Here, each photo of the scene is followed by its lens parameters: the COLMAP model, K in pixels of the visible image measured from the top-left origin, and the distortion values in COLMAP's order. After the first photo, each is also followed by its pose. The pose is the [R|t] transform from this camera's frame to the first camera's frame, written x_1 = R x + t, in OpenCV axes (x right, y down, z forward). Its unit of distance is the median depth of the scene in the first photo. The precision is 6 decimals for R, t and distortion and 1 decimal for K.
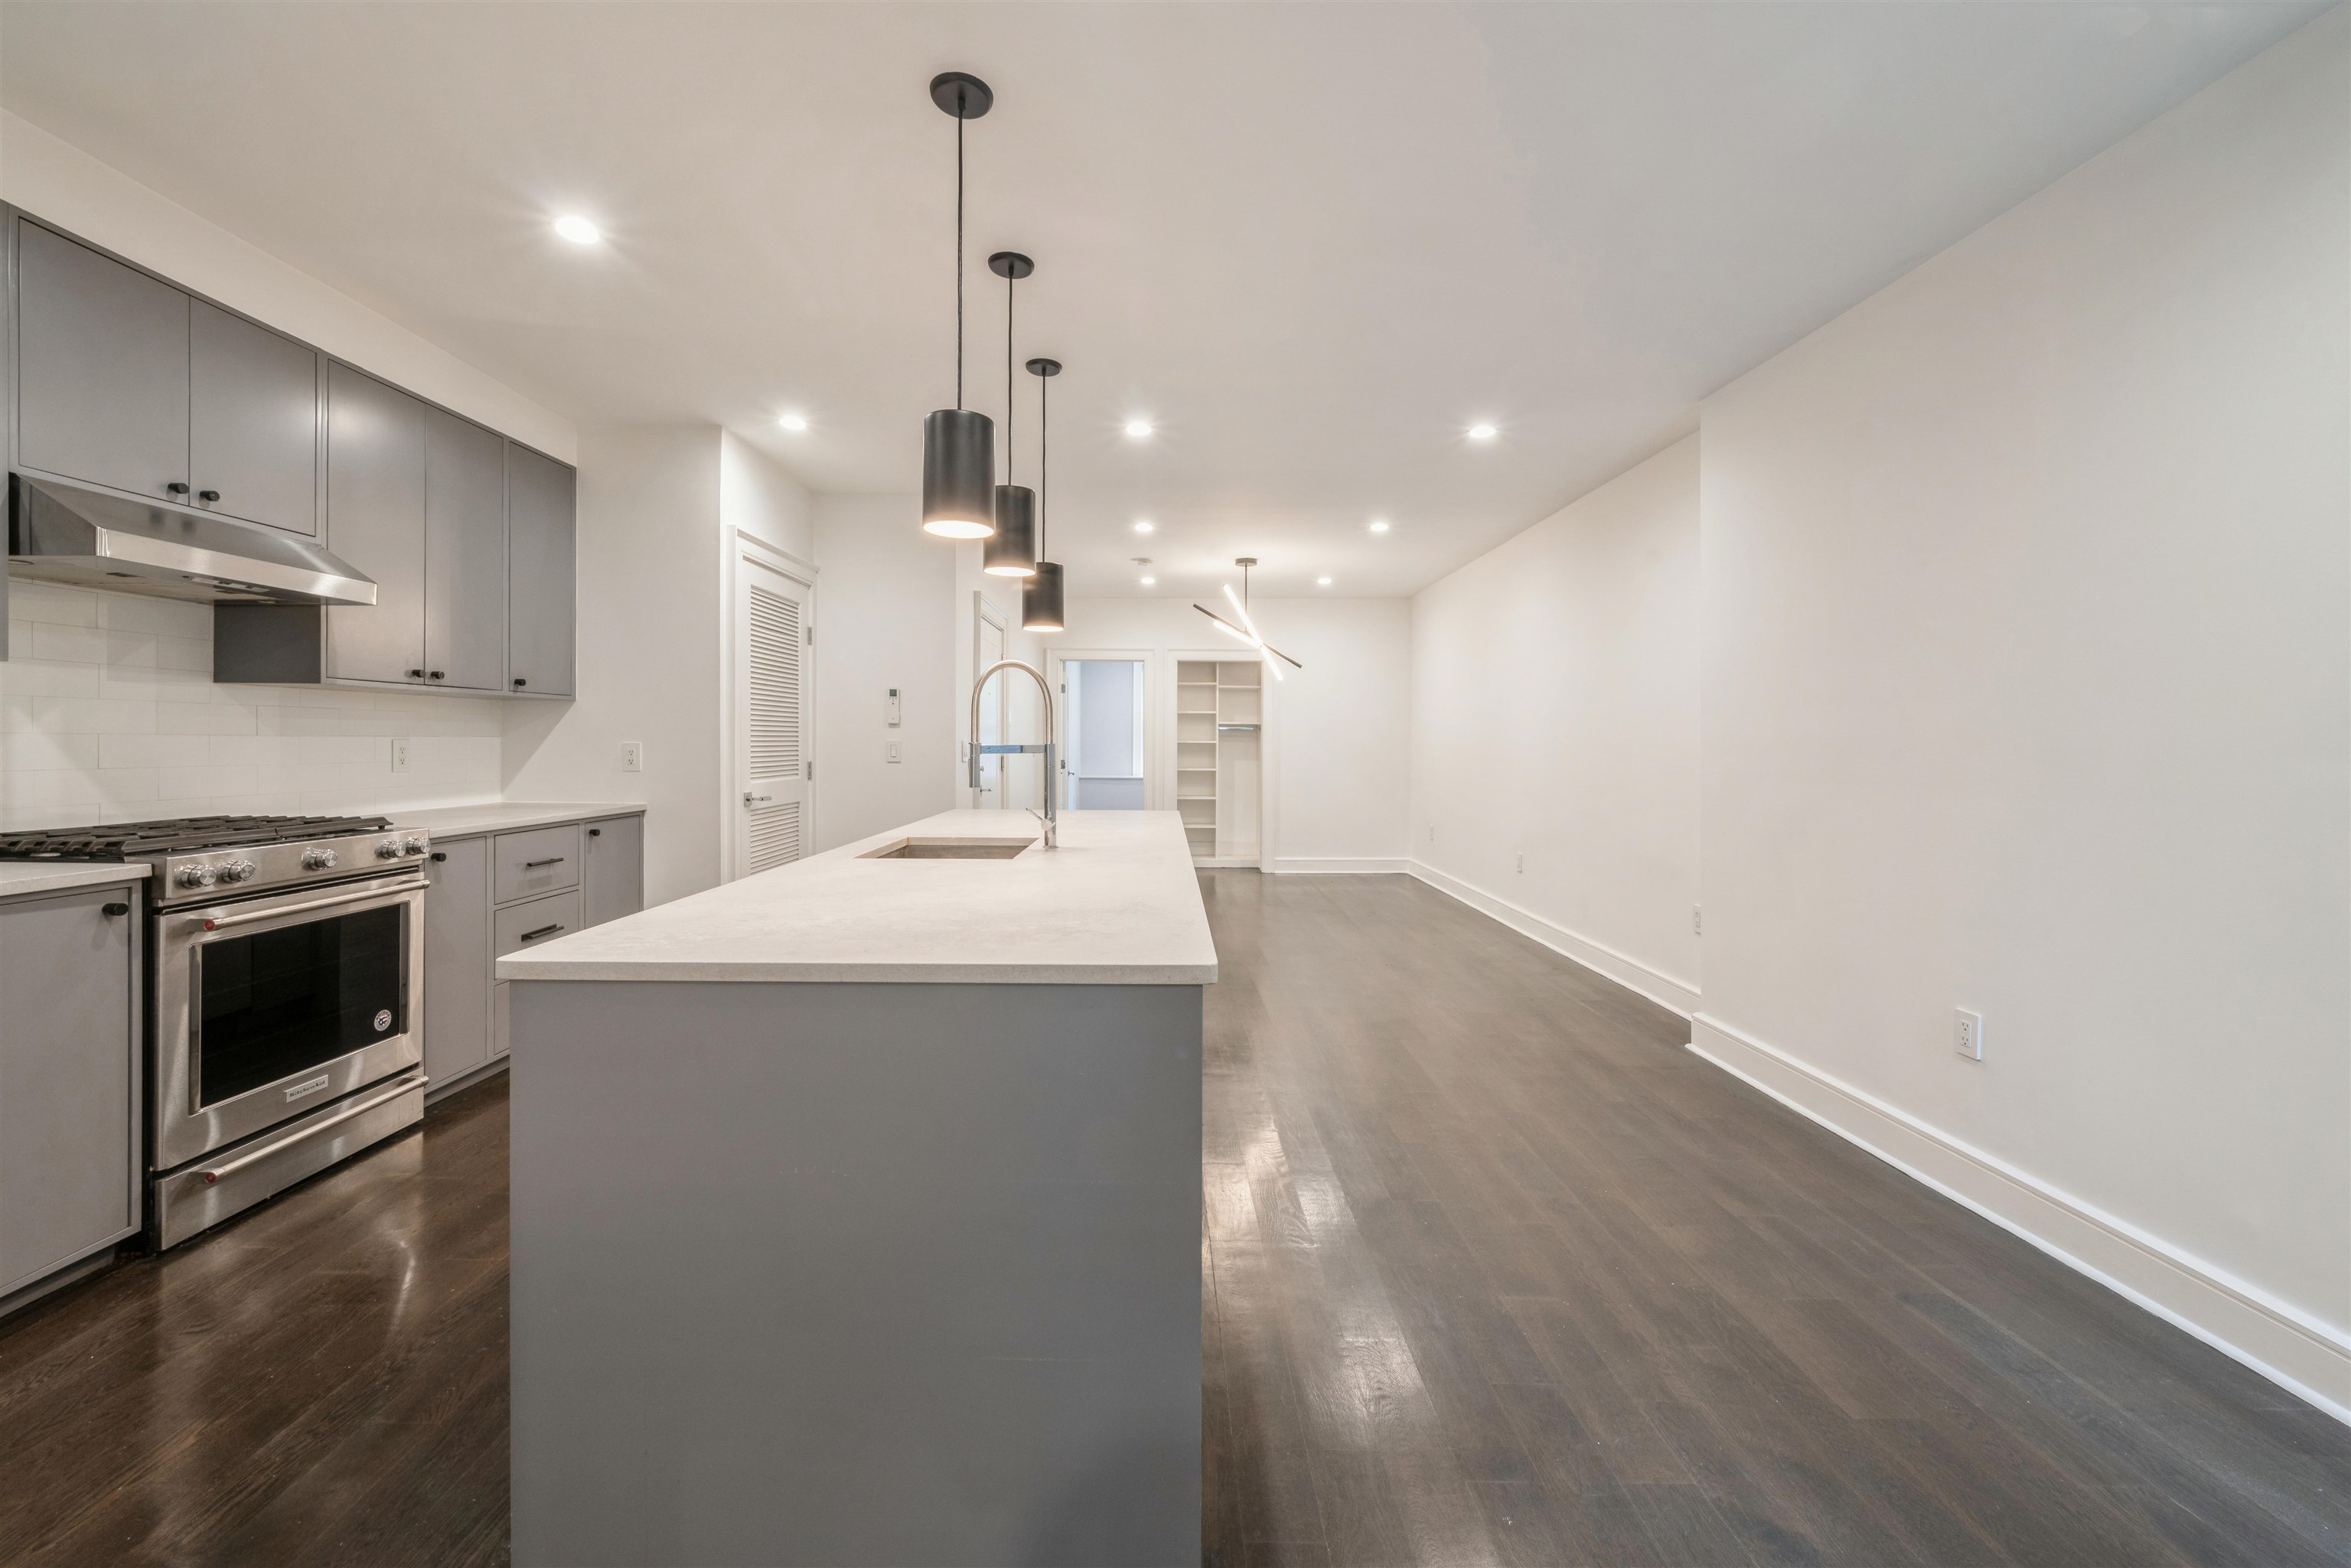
lens RADIAL K [[937.1, 0, 1167.3], [0, 937.1, 751.7], [0, 0, 1]] dist [-0.000789, 0.000284]
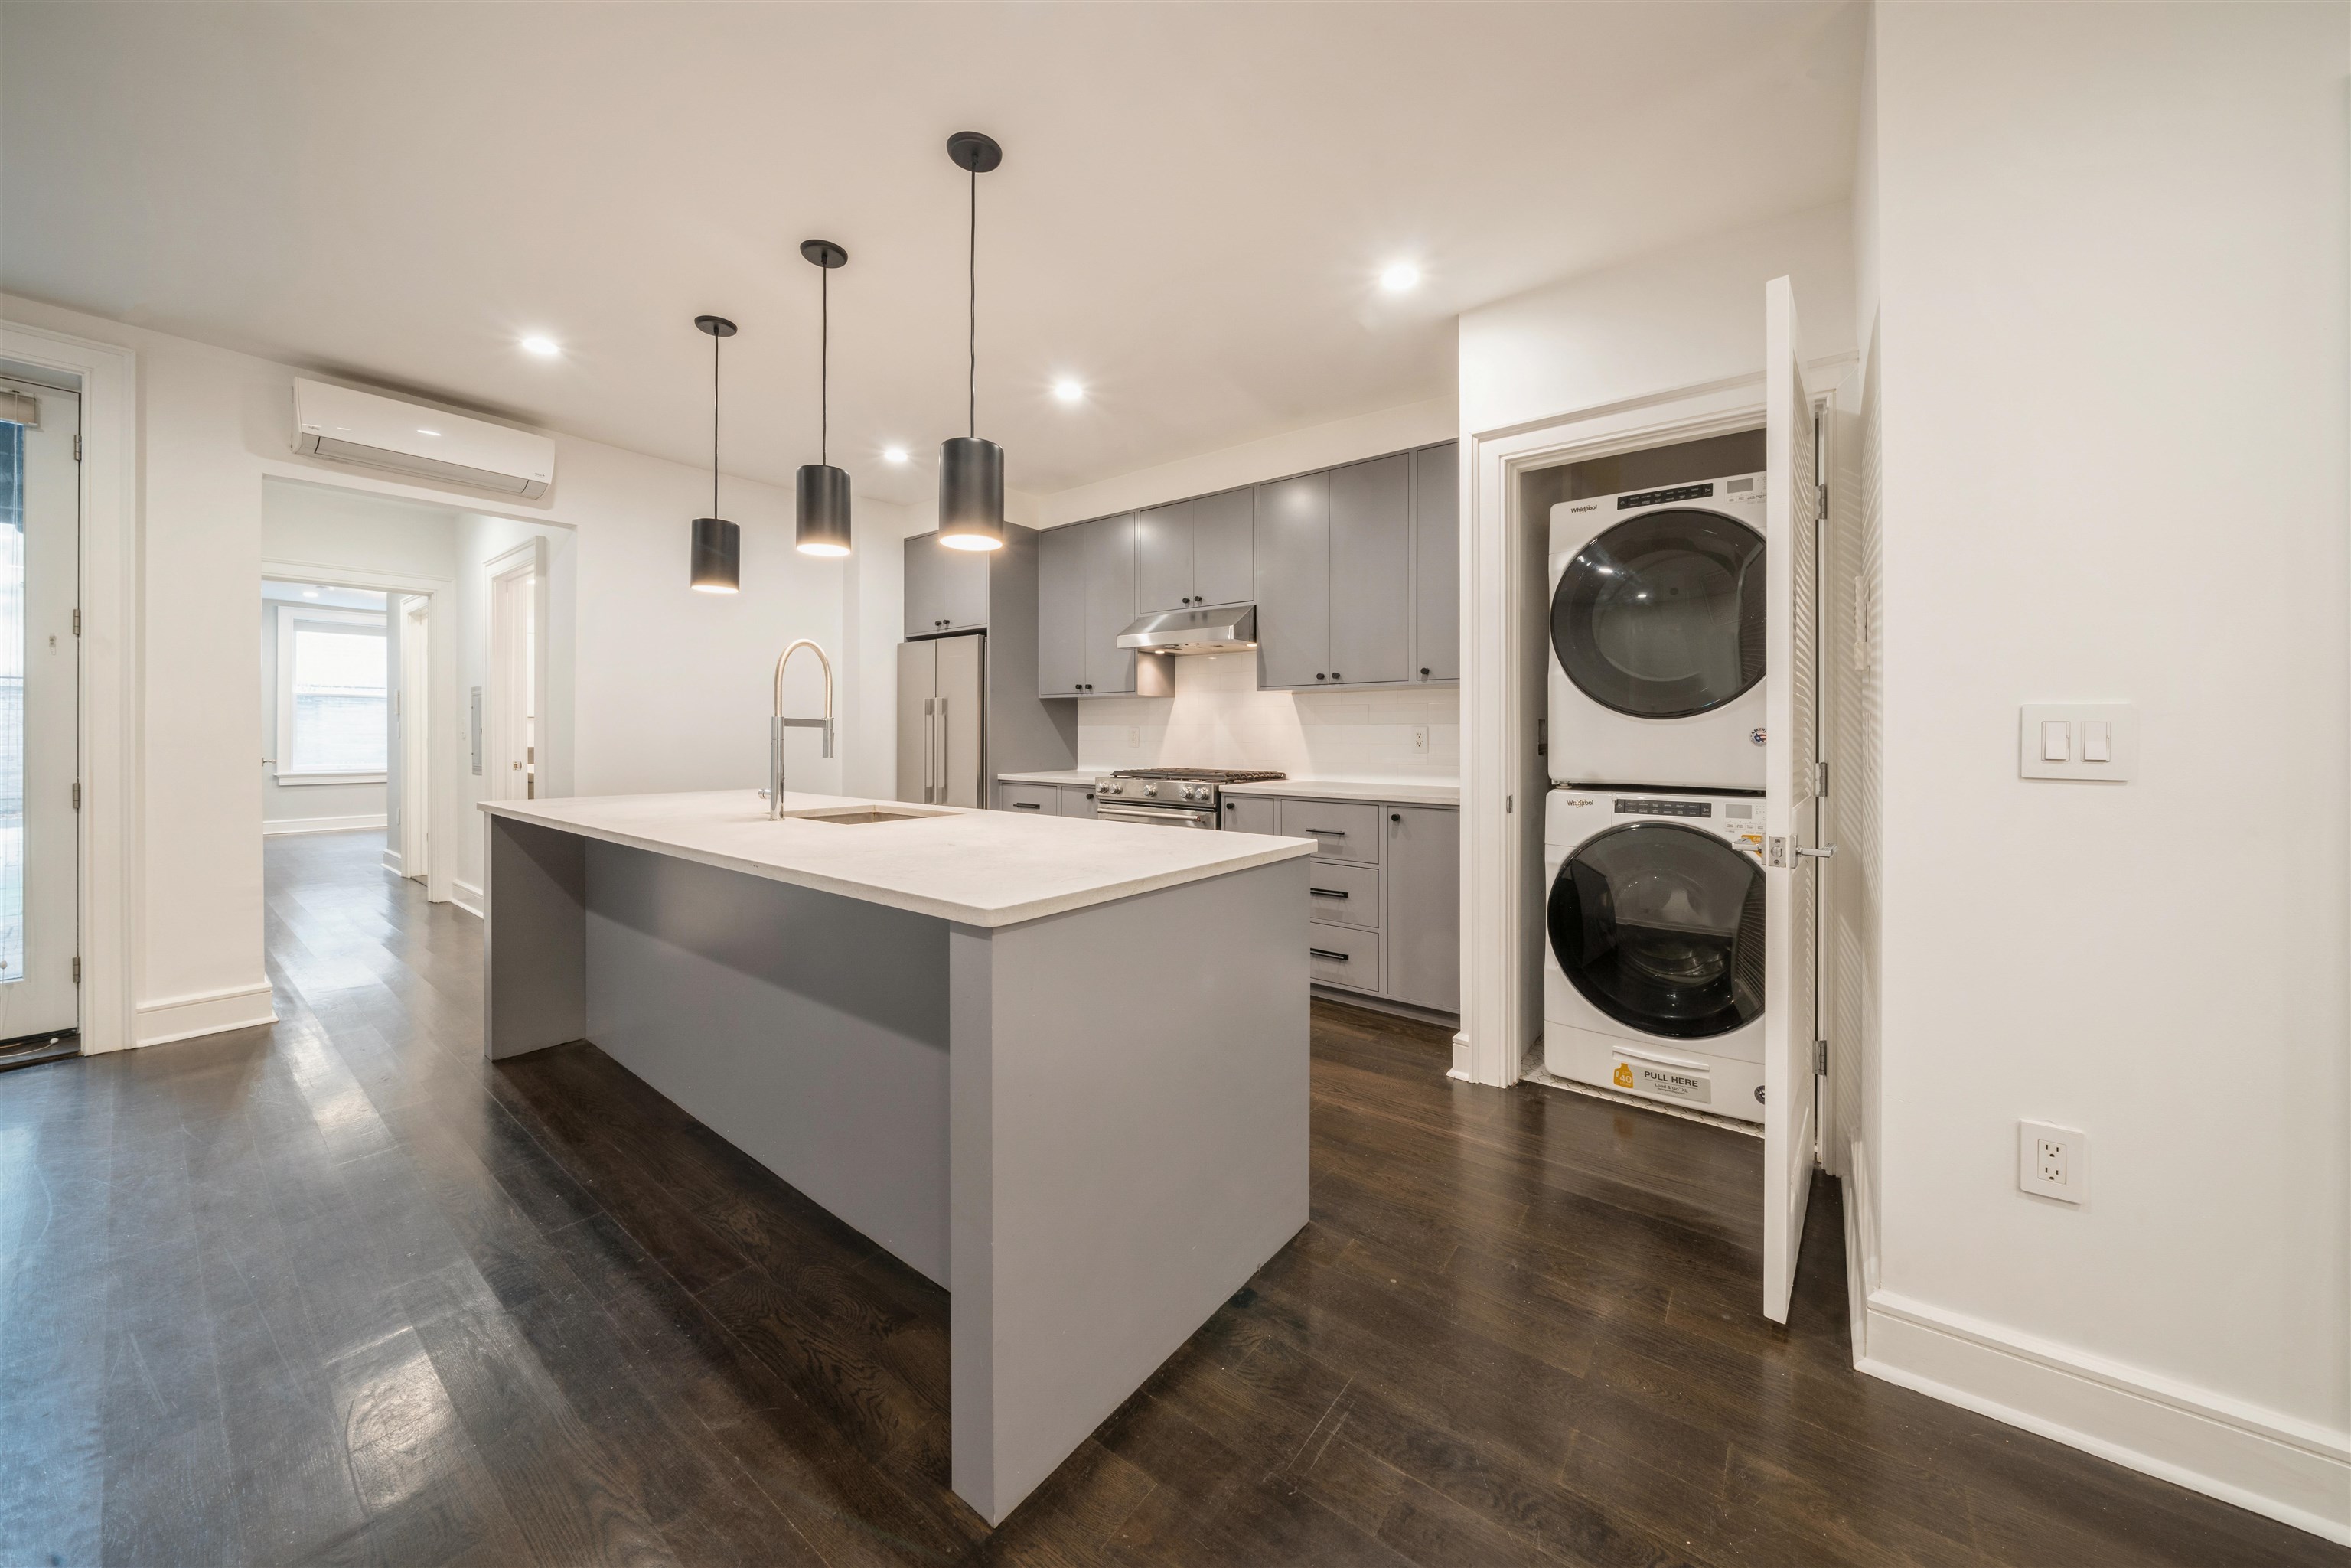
lens RADIAL K [[807.8, 0, 1161.8], [0, 807.8, 738.0], [0, 0, 1]] dist [-0.008857, -0.000069]
pose [[-0.624028, -0.008026, -0.781361, 0.223236], [-0.018110, 0.999827, 0.004193, 0.003472], [0.781192, 0.016766, -0.624065, 1.426769]]
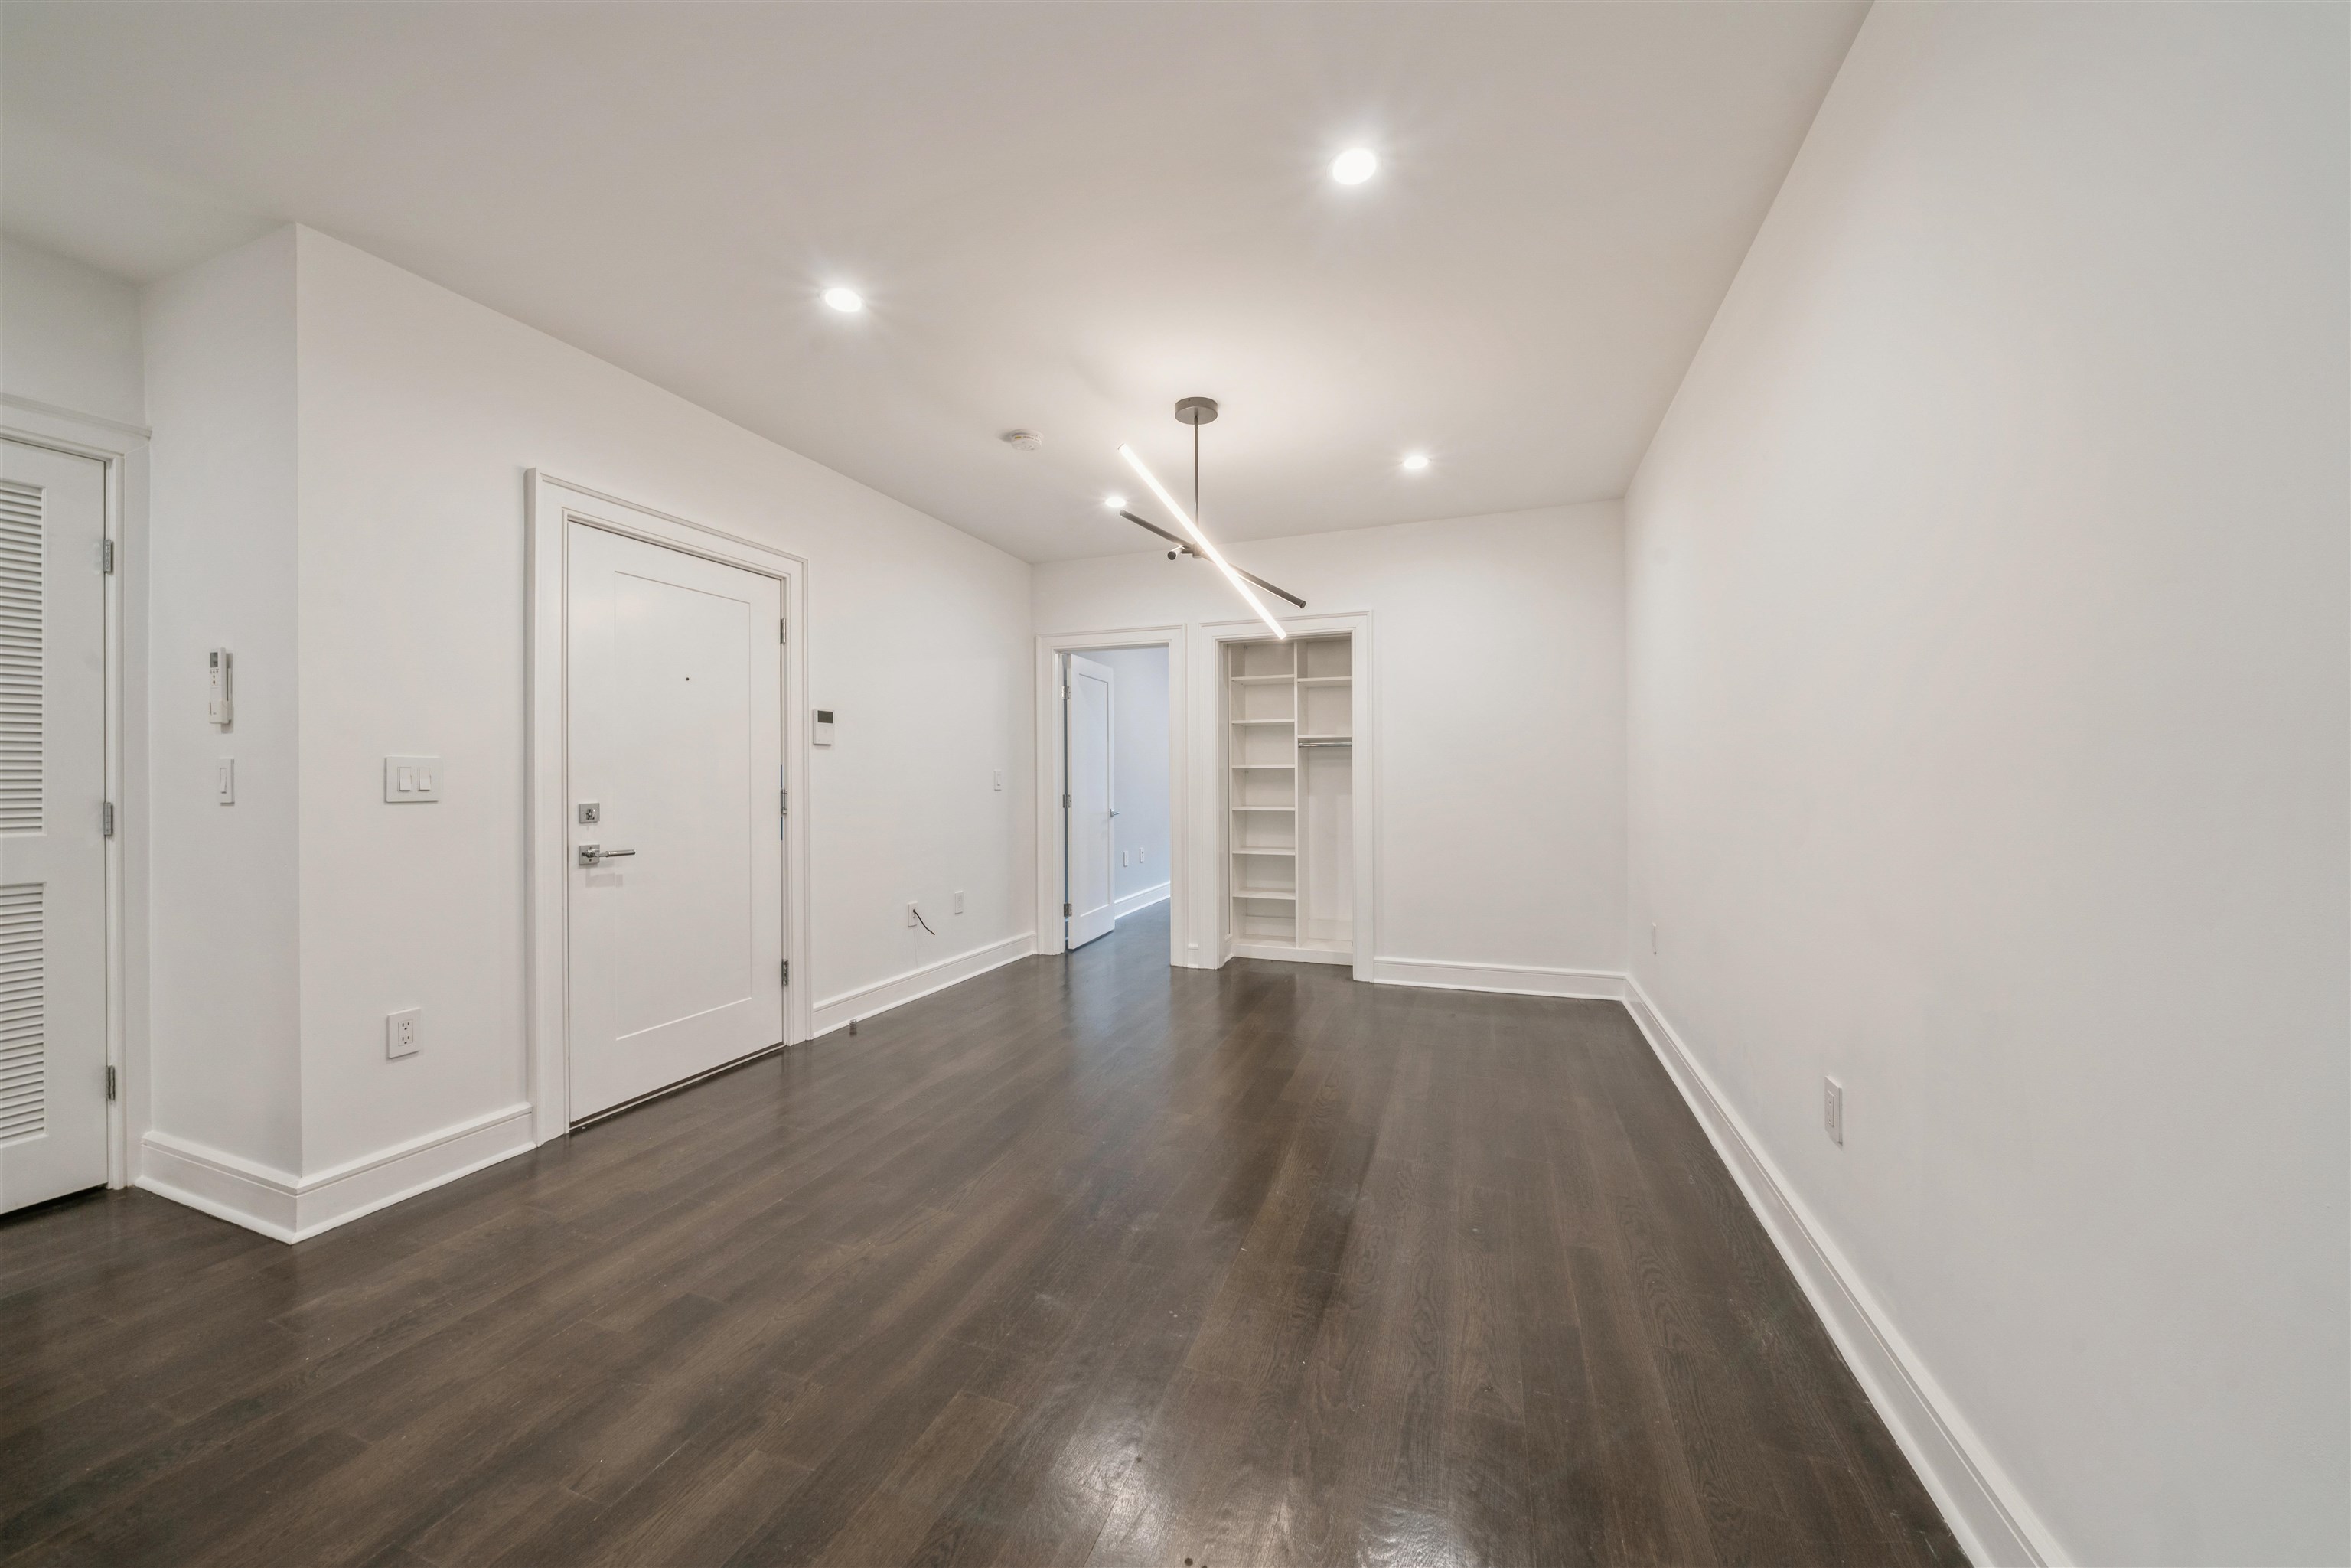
lens RADIAL K [[820.0, 0, 1173.8], [0, 820.0, 774.1], [0, 0, 1]] dist [0.000119, -0.000007]
pose [[0.932117, -0.017482, -0.361736, 0.461769], [0.011123, 0.999745, -0.019656, 0.014279], [0.361988, 0.014298, 0.932073, 1.140808]]
